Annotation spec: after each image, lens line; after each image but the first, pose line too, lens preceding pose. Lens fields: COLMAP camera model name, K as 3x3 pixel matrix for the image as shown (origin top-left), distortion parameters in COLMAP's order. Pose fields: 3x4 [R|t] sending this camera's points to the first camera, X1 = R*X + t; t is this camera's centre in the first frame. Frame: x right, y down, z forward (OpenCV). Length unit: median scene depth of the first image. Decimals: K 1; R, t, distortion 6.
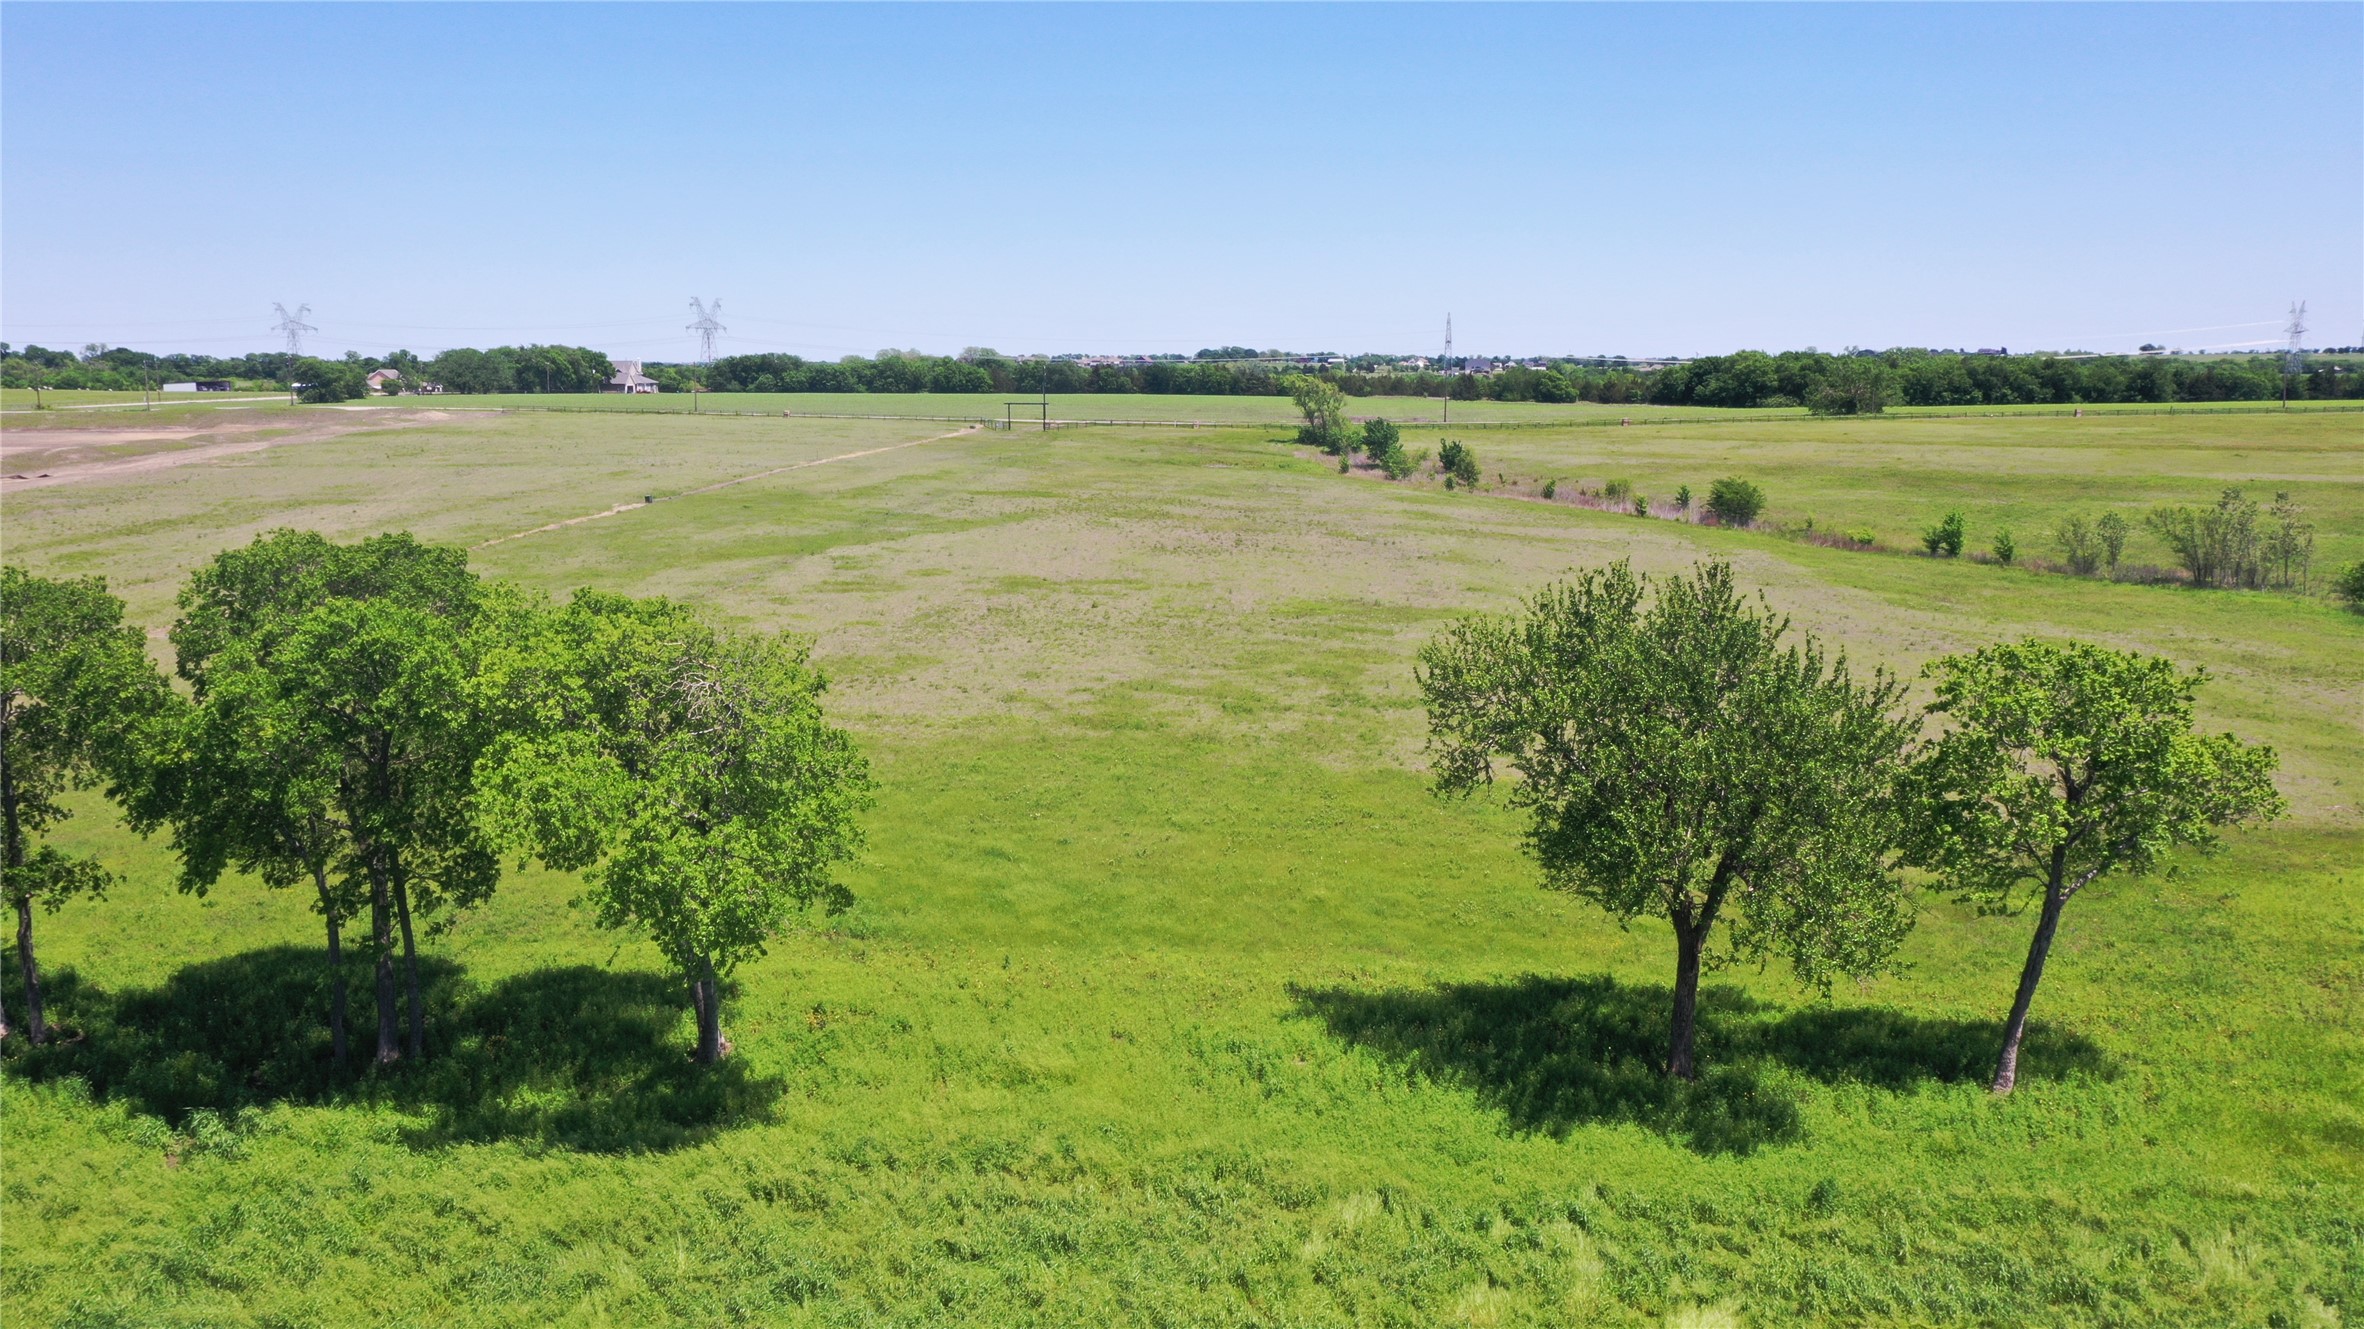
lens RADIAL K [[1878.4, 0, 1187.3], [0, 1878.4, 663.4], [0, 0, 1]] dist [0.017249, -0.007124]
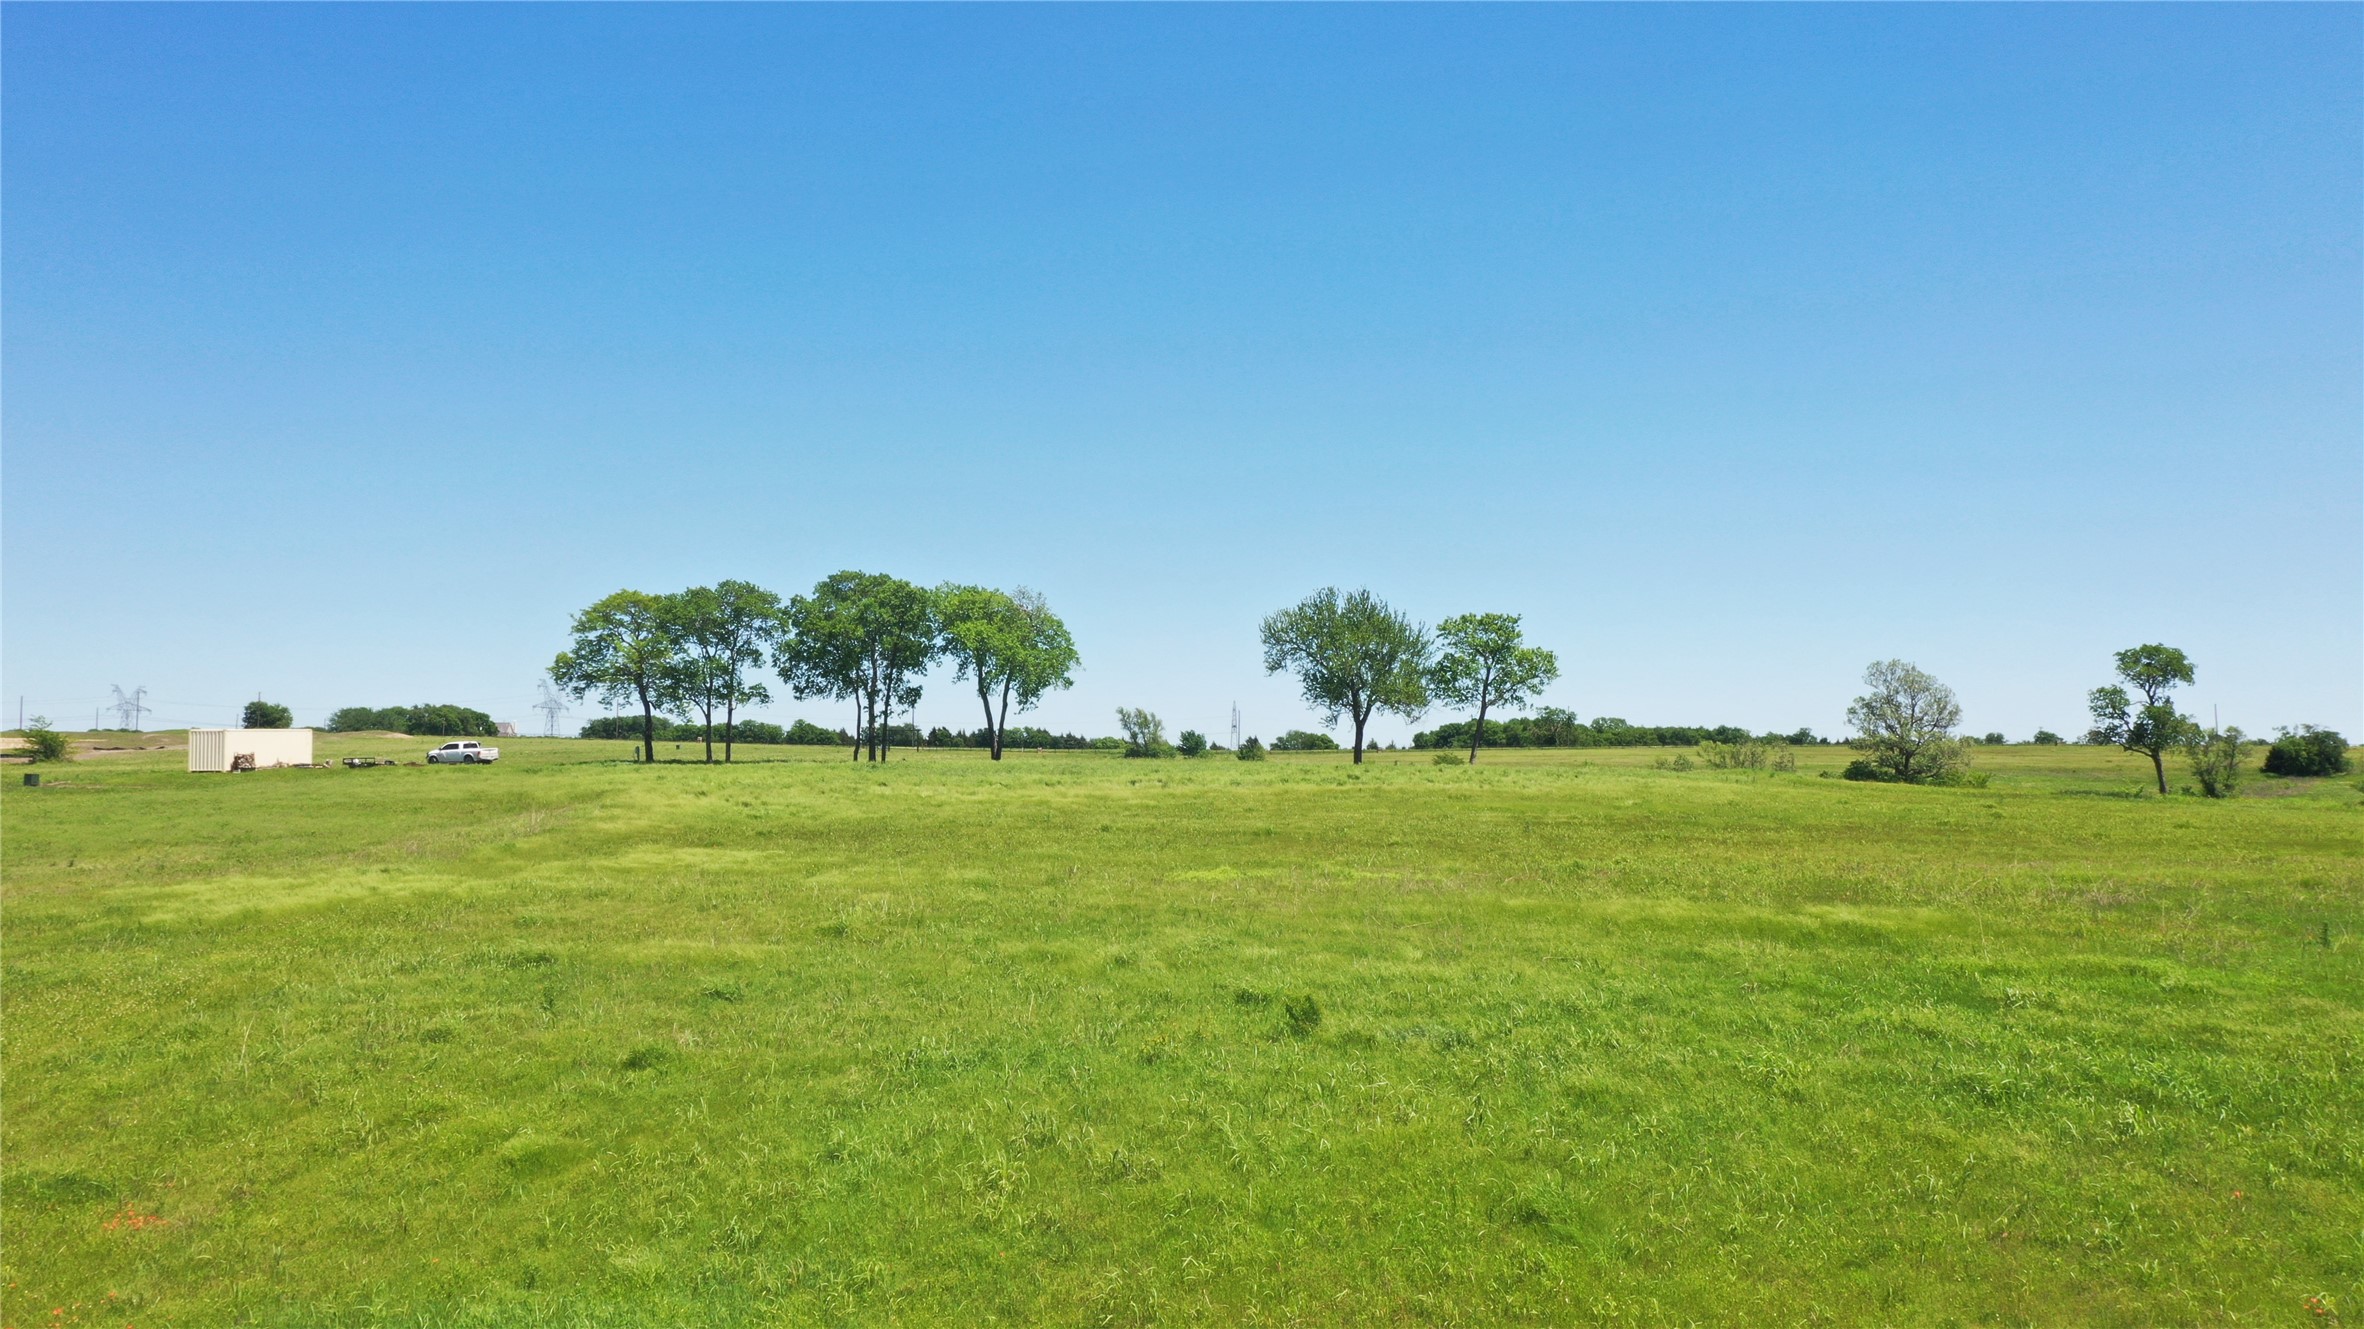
lens RADIAL K [[1878.4, 0, 1185.2], [0, 1878.4, 655.1], [0, 0, 1]] dist [0.017249, -0.007124]
pose [[0.993537, 0.015921, 0.112391, -0.056111], [0.009613, 0.974756, -0.223065, 0.124363], [-0.113105, 0.222703, 0.968303, -0.312388]]
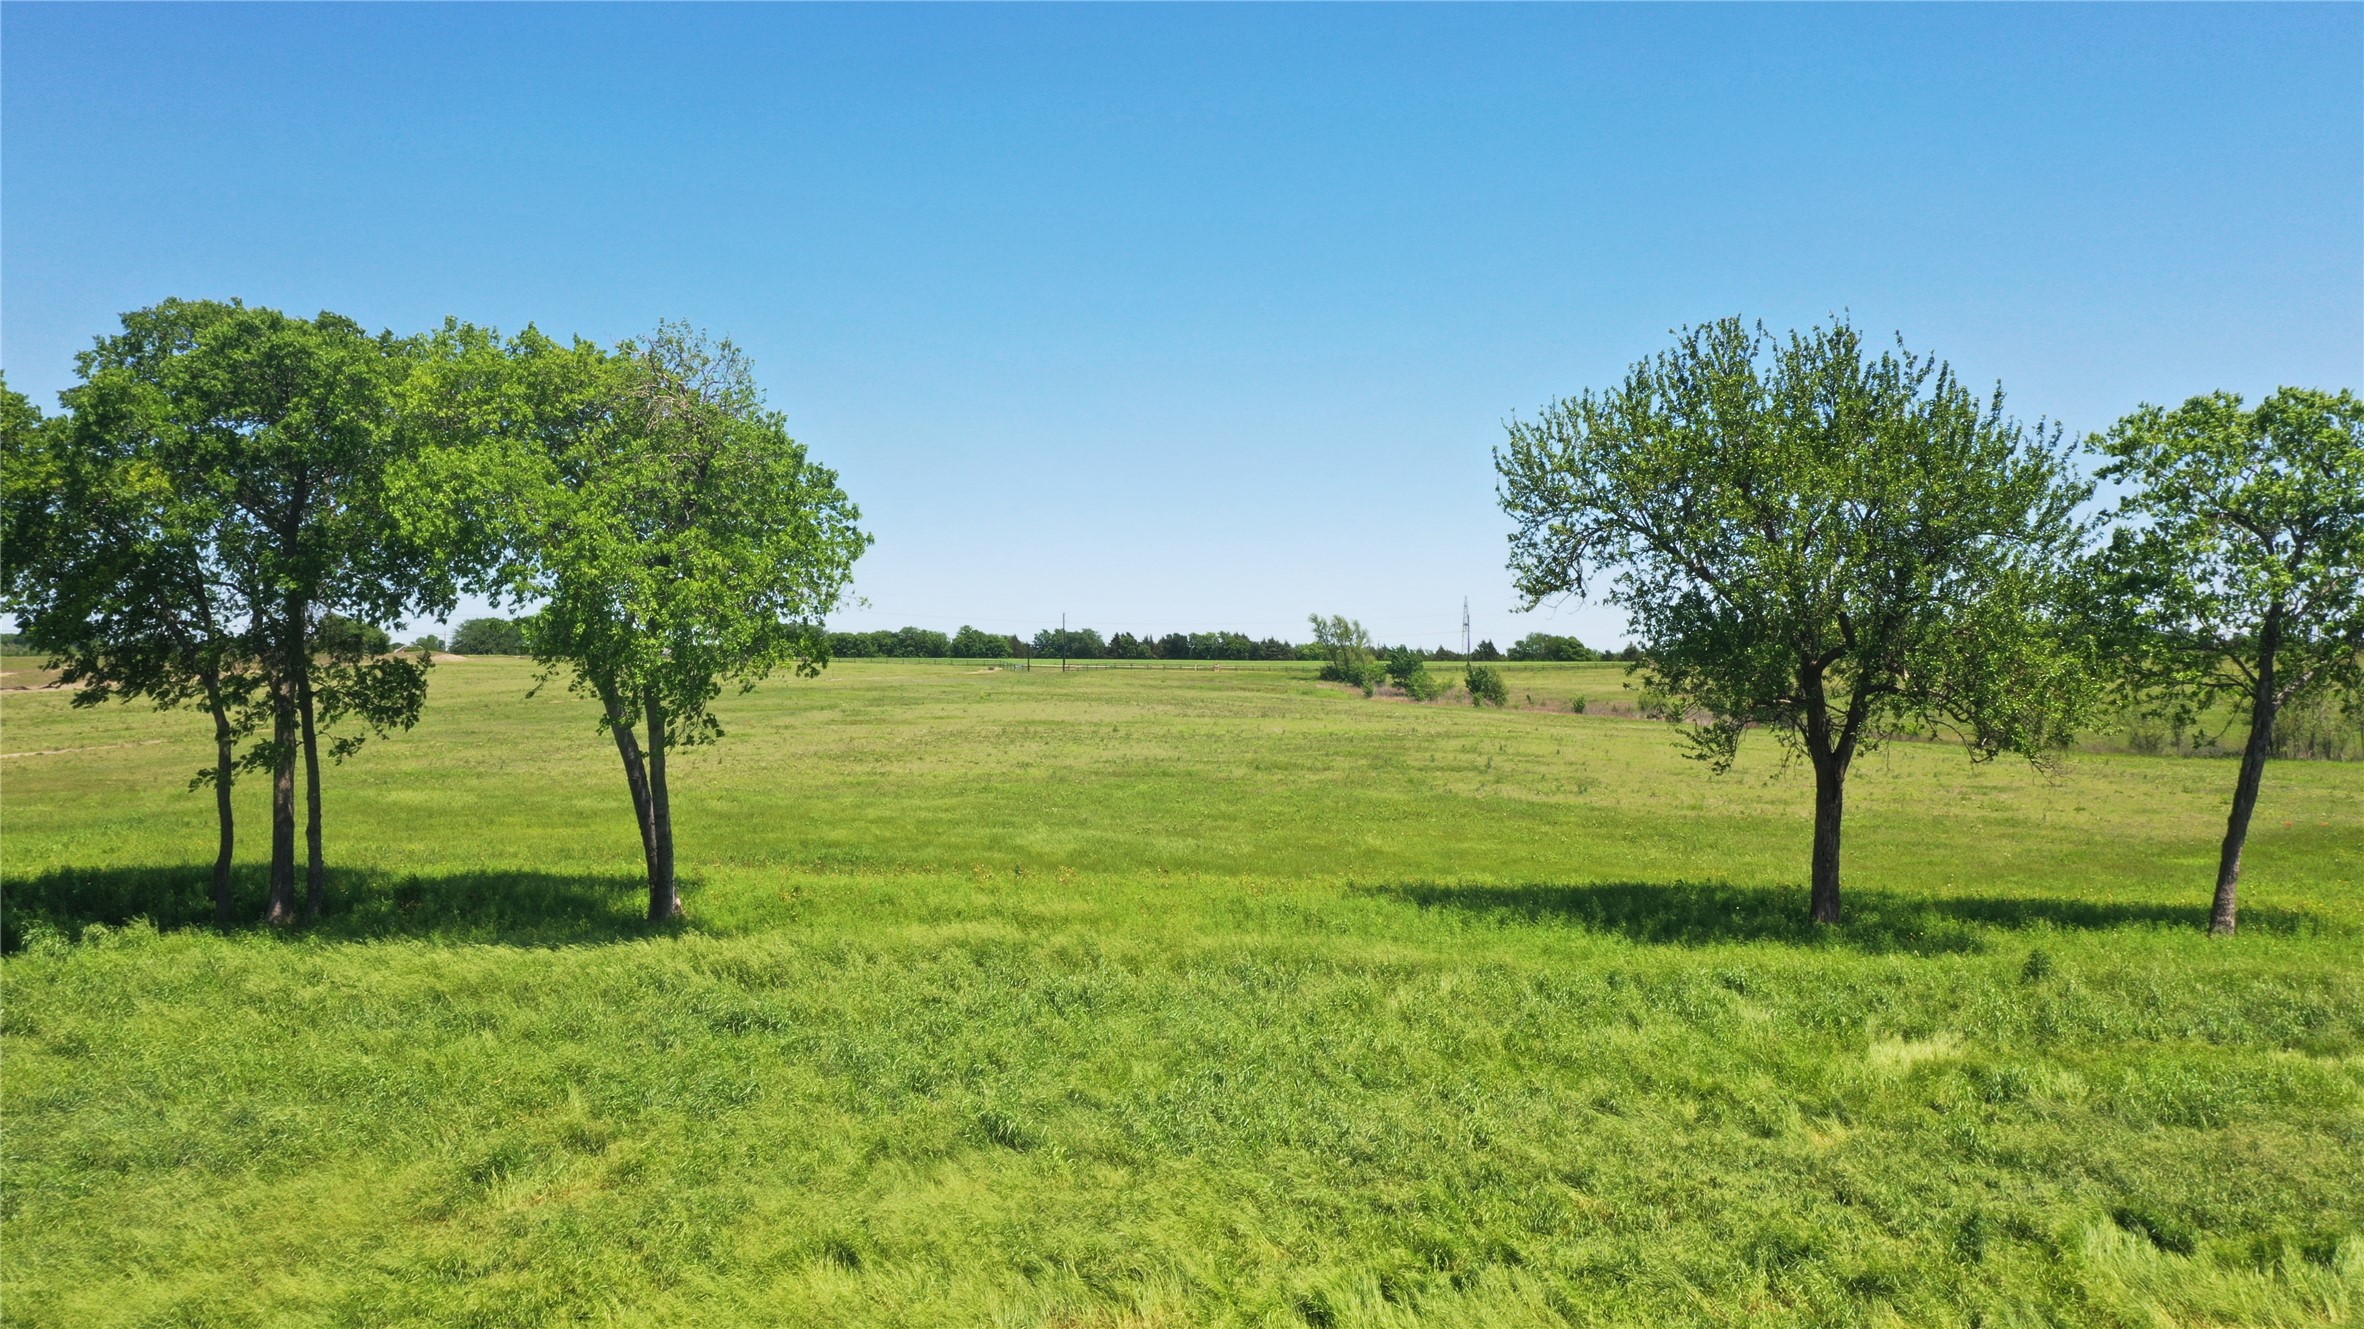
lens RADIAL K [[1878.4, 0, 1188.1], [0, 1878.4, 661.0], [0, 0, 1]] dist [0.017249, -0.007124]
pose [[0.999960, 0.000482, -0.008938, -0.002268], [-0.001942, 0.986435, -0.164141, 0.045069], [0.008738, 0.164152, 0.986396, 0.030229]]
